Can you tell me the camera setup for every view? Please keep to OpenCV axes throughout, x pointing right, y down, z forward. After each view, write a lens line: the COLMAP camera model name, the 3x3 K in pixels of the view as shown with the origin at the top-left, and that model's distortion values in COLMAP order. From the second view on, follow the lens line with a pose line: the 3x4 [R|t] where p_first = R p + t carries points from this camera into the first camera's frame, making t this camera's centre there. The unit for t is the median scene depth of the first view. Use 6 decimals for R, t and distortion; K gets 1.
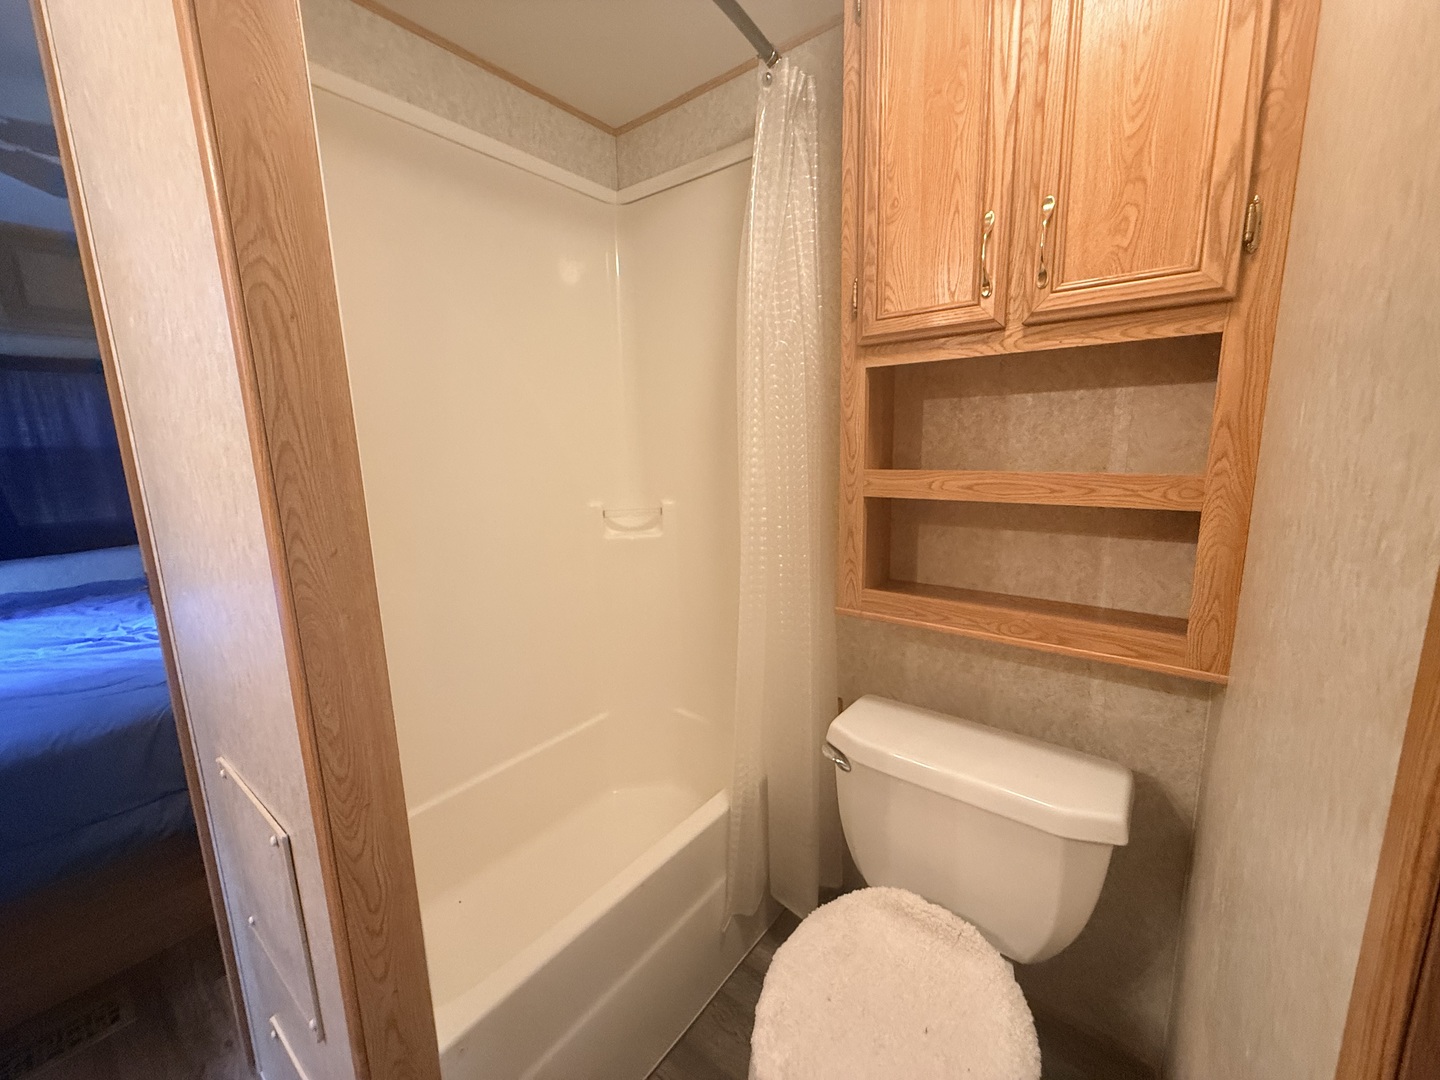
lens RADIAL K [[574.5, 0, 716.0], [0, 574.5, 540.6], [0, 0, 1]] dist [-0.001359, 0.001001]
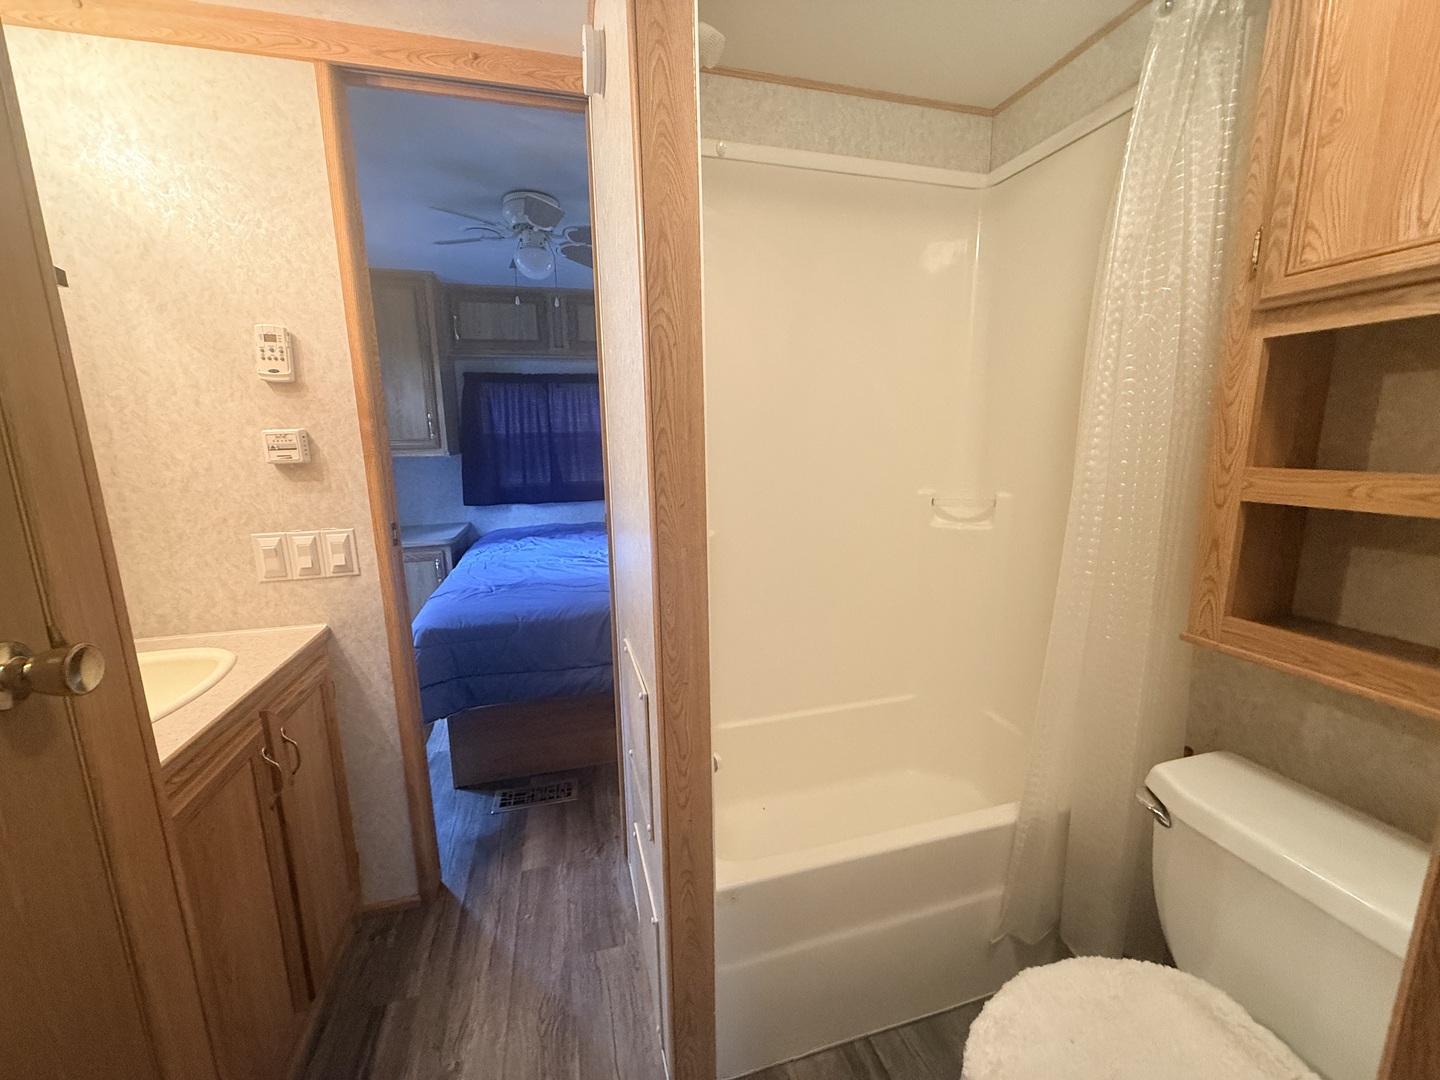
lens RADIAL K [[574.5, 0, 716.0], [0, 574.5, 540.6], [0, 0, 1]] dist [-0.001359, 0.001001]
pose [[0.804224, 0.117560, -0.582583, 0.138274], [-0.107227, 0.992857, 0.052327, 0.013916], [0.584573, 0.020386, 0.811085, -0.070532]]
